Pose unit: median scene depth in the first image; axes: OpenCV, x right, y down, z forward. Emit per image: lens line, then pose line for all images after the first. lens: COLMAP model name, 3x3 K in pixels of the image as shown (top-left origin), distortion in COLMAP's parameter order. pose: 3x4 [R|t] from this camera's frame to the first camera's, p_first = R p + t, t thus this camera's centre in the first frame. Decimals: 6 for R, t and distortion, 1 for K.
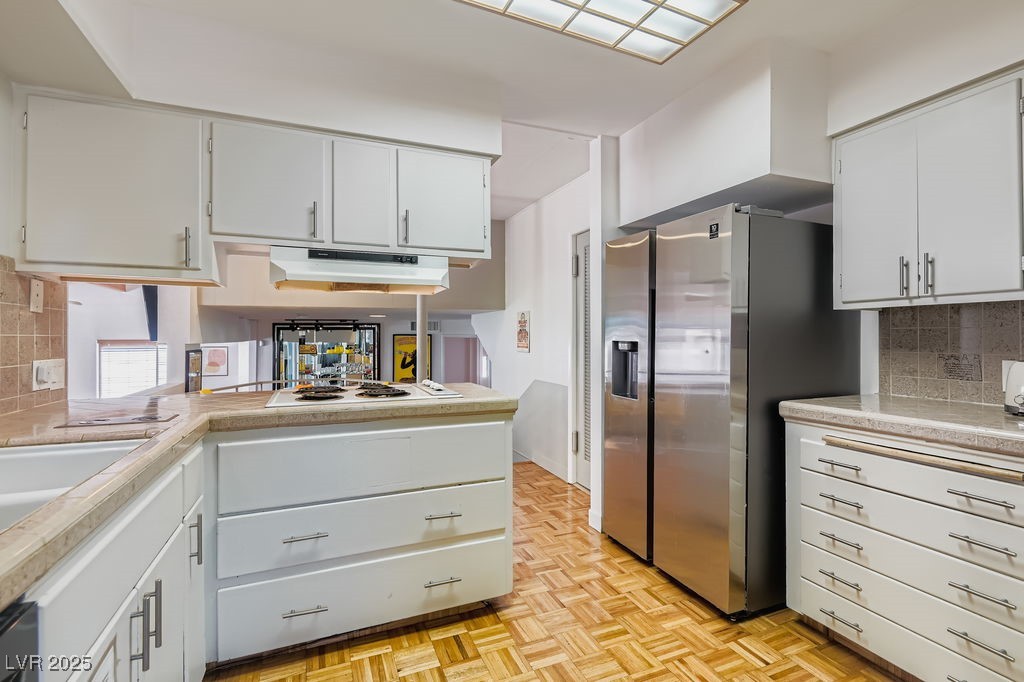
lens RADIAL K [[468.3, 0, 512.0], [0, 468.3, 341.0], [0, 0, 1]] dist [-0.001812, -0.000333]
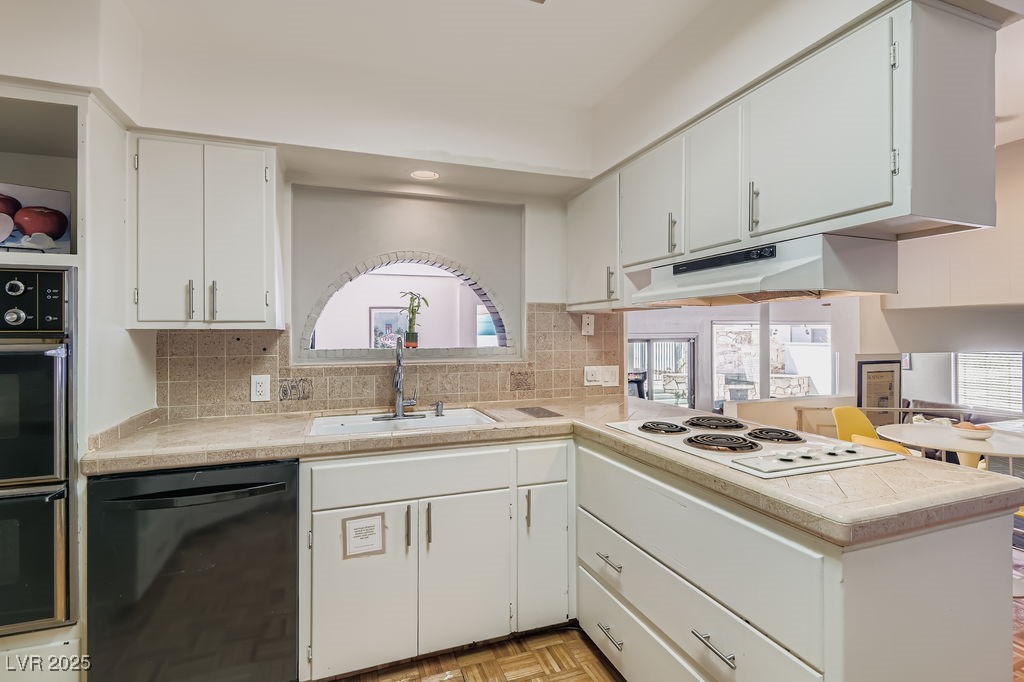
lens RADIAL K [[484.8, 0, 511.4], [0, 484.8, 332.6], [0, 0, 1]] dist [0.001325, 0.000132]
pose [[-0.043815, 0.001834, -0.999038, 0.557018], [-0.005097, 0.999985, 0.002060, -0.067607], [0.999027, 0.005182, -0.043805, 0.762815]]
